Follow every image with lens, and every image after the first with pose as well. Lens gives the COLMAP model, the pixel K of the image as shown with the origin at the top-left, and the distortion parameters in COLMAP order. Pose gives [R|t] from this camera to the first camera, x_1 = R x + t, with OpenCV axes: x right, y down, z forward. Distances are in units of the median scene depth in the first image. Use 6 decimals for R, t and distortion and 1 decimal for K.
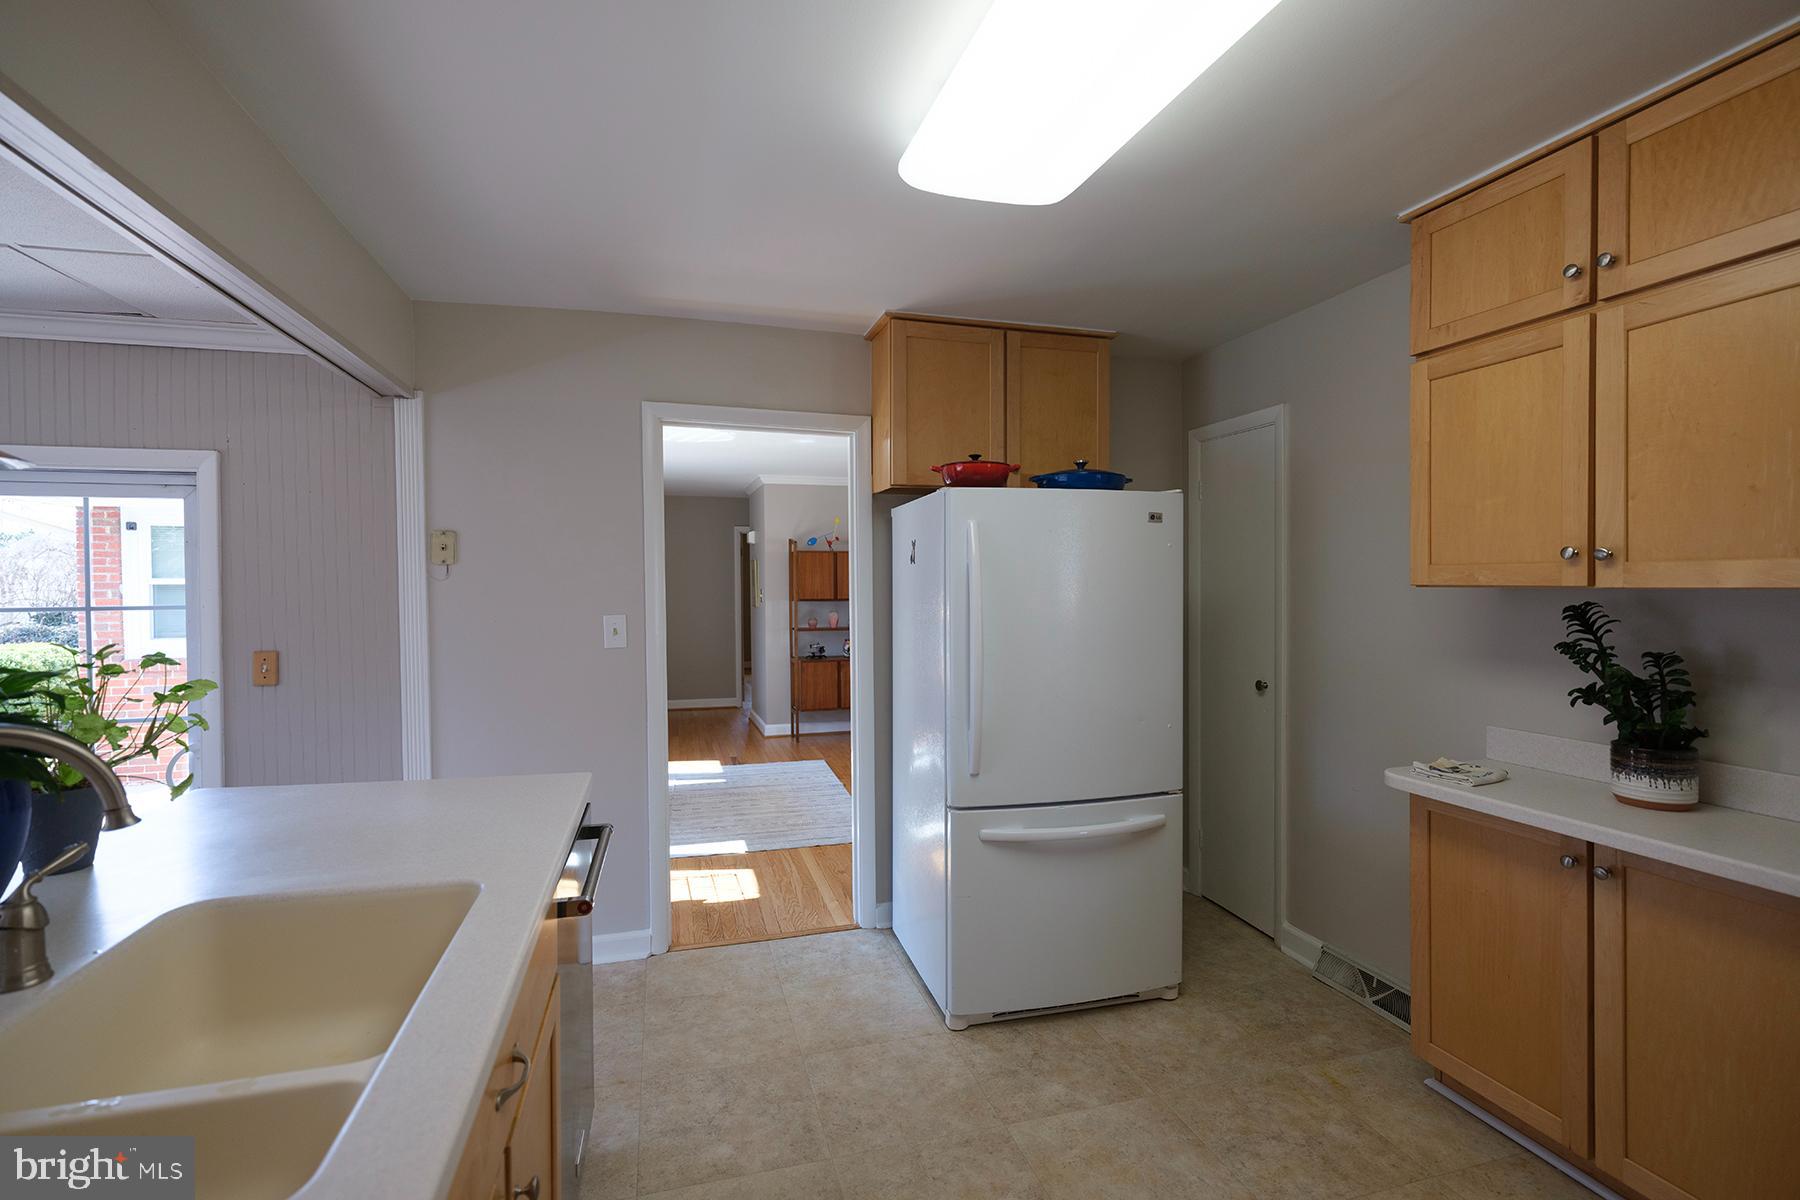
lens RADIAL K [[814.5, 0, 895.9], [0, 814.5, 598.3], [0, 0, 1]] dist [-0.004957, 0.001578]
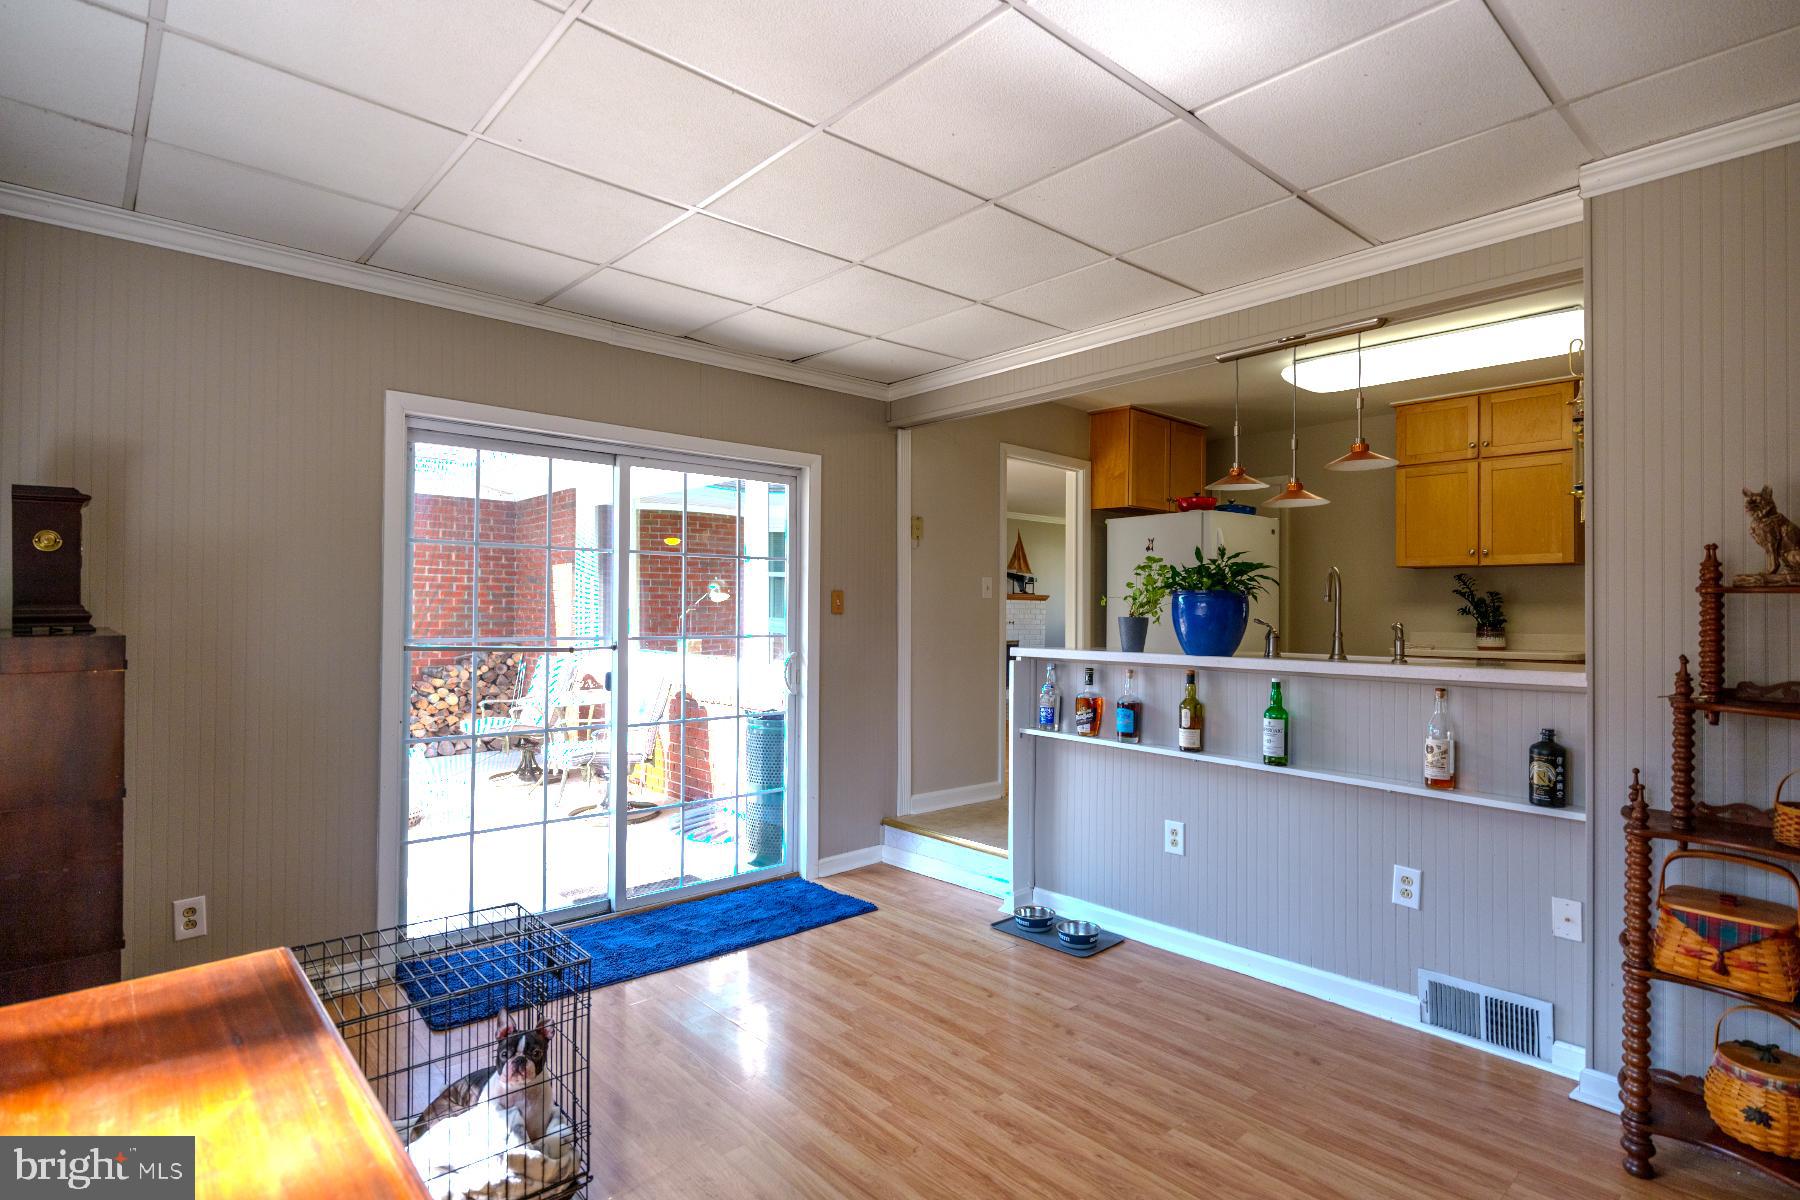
lens RADIAL K [[930.7, 0, 900.7], [0, 930.7, 605.2], [0, 0, 1]] dist [-0.001879, -0.000076]
pose [[0.899506, 0.016261, 0.436606, -1.460191], [-0.005162, 0.999633, -0.026596, 0.140499], [-0.436879, 0.021669, 0.899259, -0.607167]]
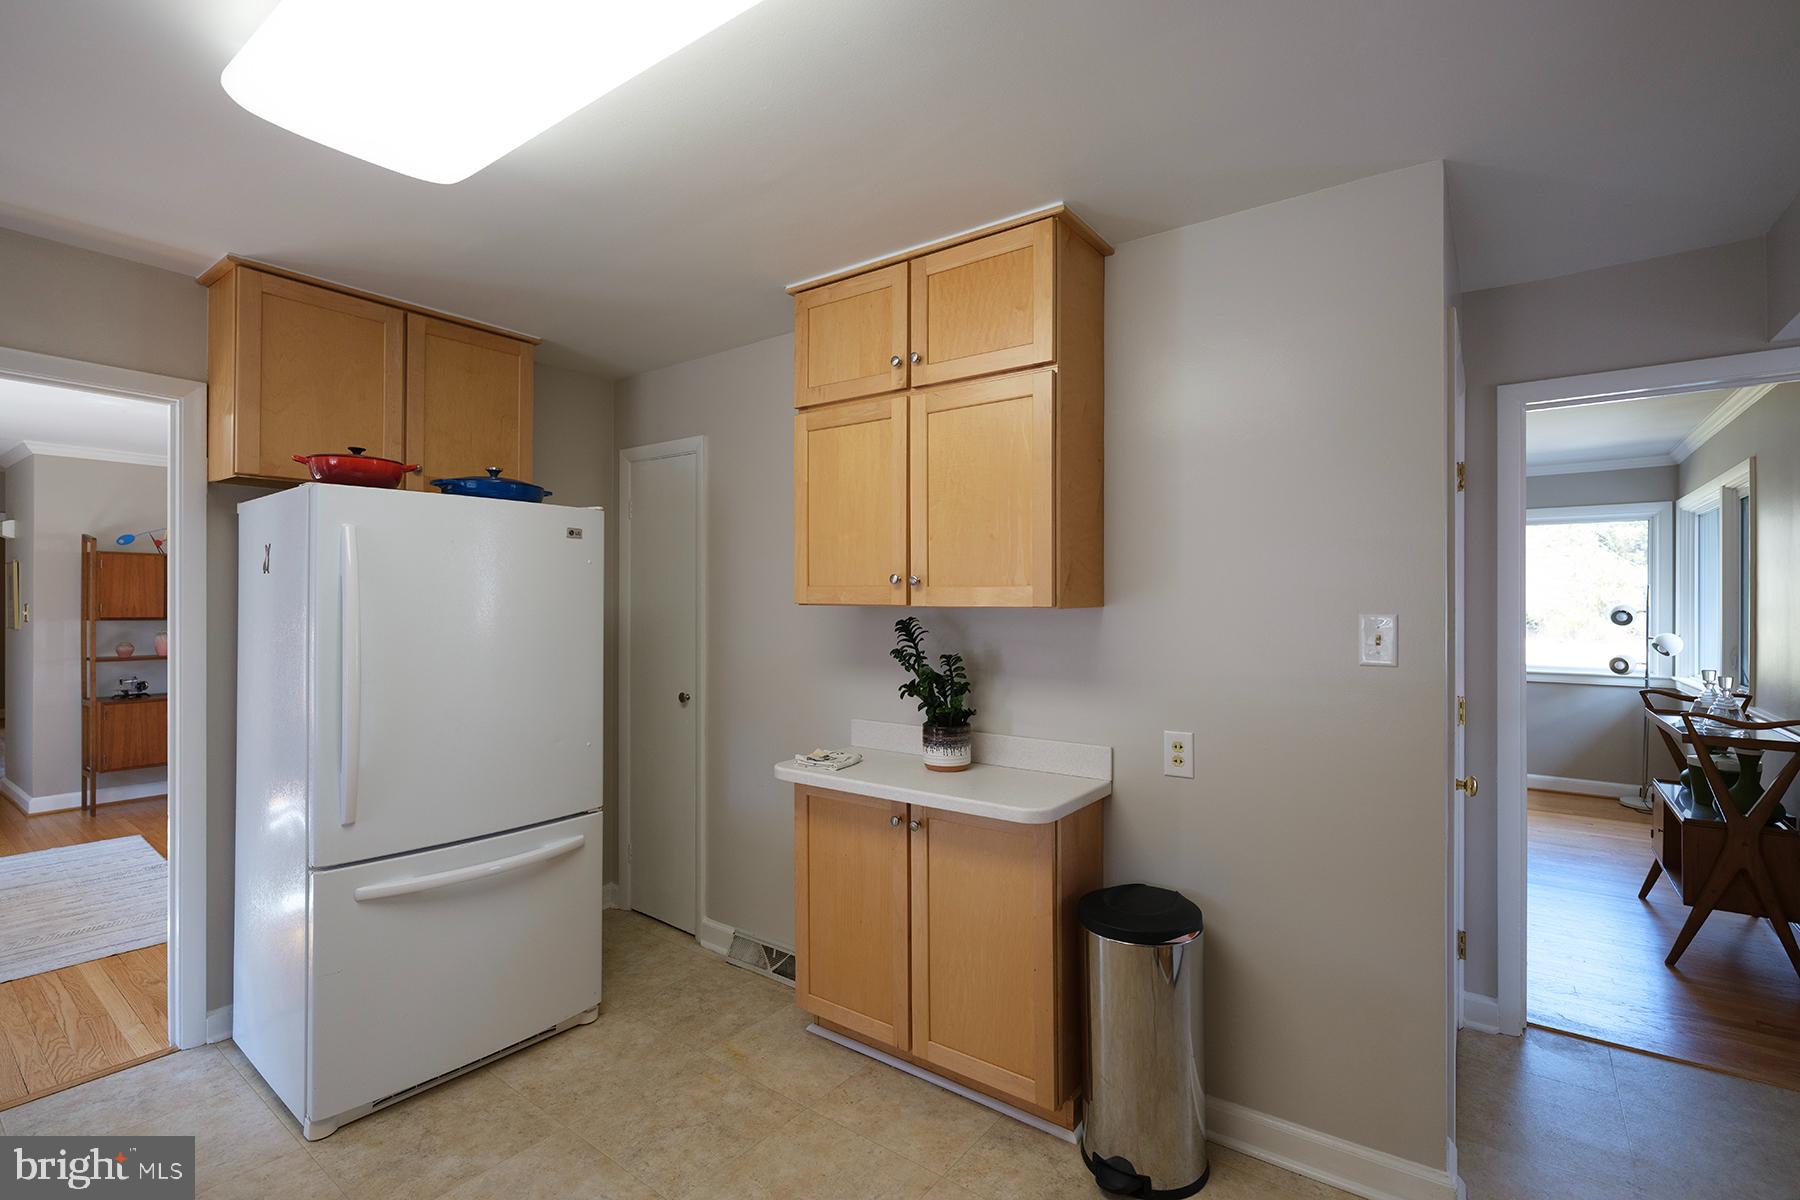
lens RADIAL K [[814.5, 0, 895.9], [0, 814.5, 598.3], [0, 0, 1]] dist [-0.004957, 0.001578]
pose [[0.798158, 0.009854, 0.602367, 0.037209], [0.002795, 0.999795, -0.020058, 0.000187], [-0.602441, 0.017693, 0.797967, -0.018811]]
